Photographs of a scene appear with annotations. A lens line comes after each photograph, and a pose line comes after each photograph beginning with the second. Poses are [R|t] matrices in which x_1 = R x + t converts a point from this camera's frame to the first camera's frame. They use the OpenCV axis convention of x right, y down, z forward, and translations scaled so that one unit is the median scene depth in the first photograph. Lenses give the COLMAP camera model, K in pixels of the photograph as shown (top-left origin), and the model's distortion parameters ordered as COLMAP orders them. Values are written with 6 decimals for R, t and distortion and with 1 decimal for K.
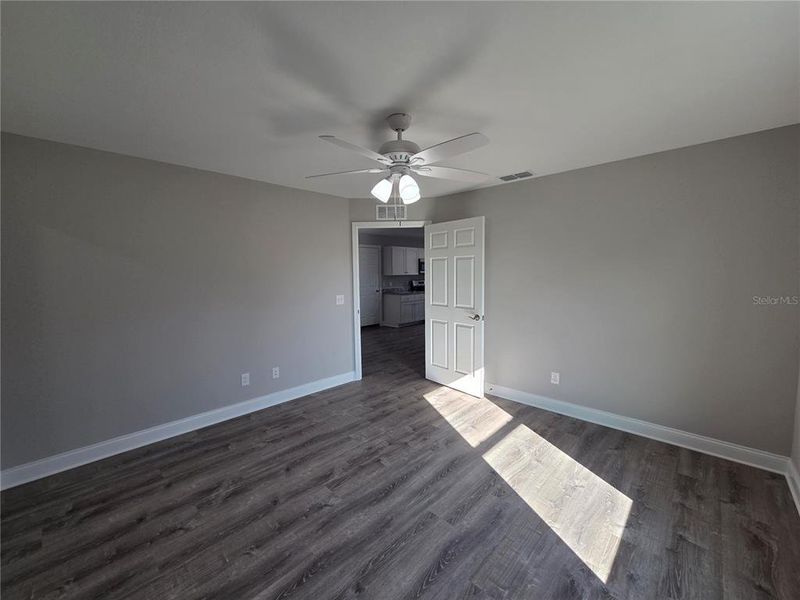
lens RADIAL K [[327.1, 0, 394.8], [0, 327.1, 296.9], [0, 0, 1]] dist [0.002108, -0.000555]
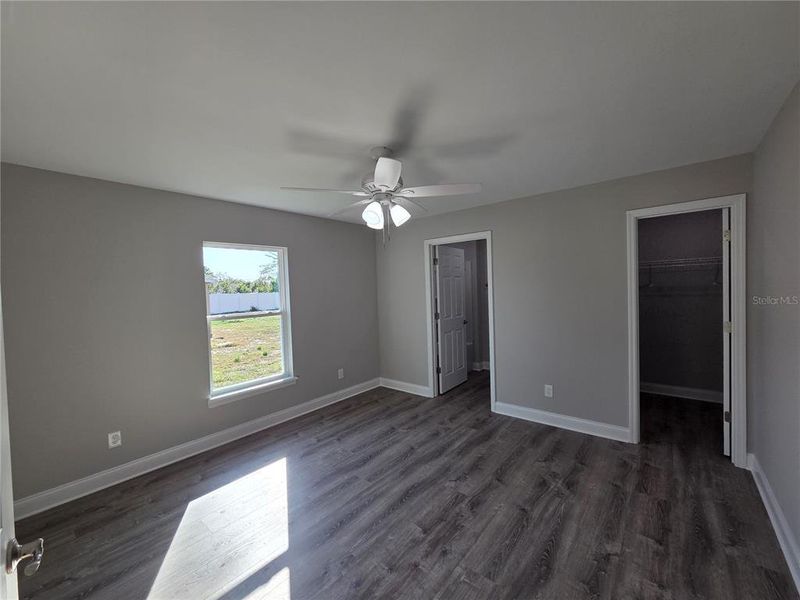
lens RADIAL K [[327.1, 0, 399.9], [0, 327.1, 296.5], [0, 0, 1]] dist [0.002108, -0.000555]
pose [[-0.995939, 0.044305, -0.078378, 0.048582], [0.035686, 0.993495, 0.108140, -0.150222], [0.082659, 0.104904, -0.991041, 1.754107]]
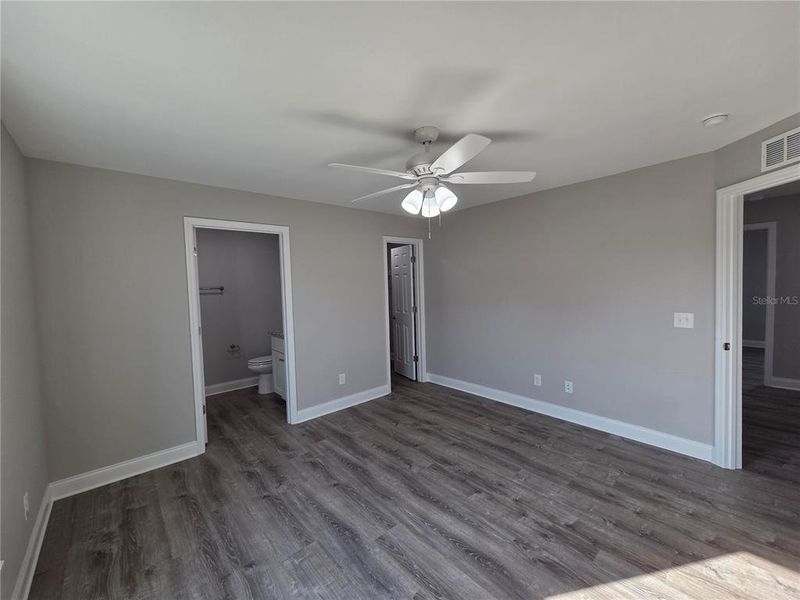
lens RADIAL K [[327.1, 0, 397.9], [0, 327.1, 296.2], [0, 0, 1]] dist [0.002108, -0.000555]
pose [[-0.078772, 0.051783, -0.995547, 0.857354], [-0.048209, 0.997284, 0.055688, -0.078505], [0.995726, 0.052381, -0.076062, 0.839333]]
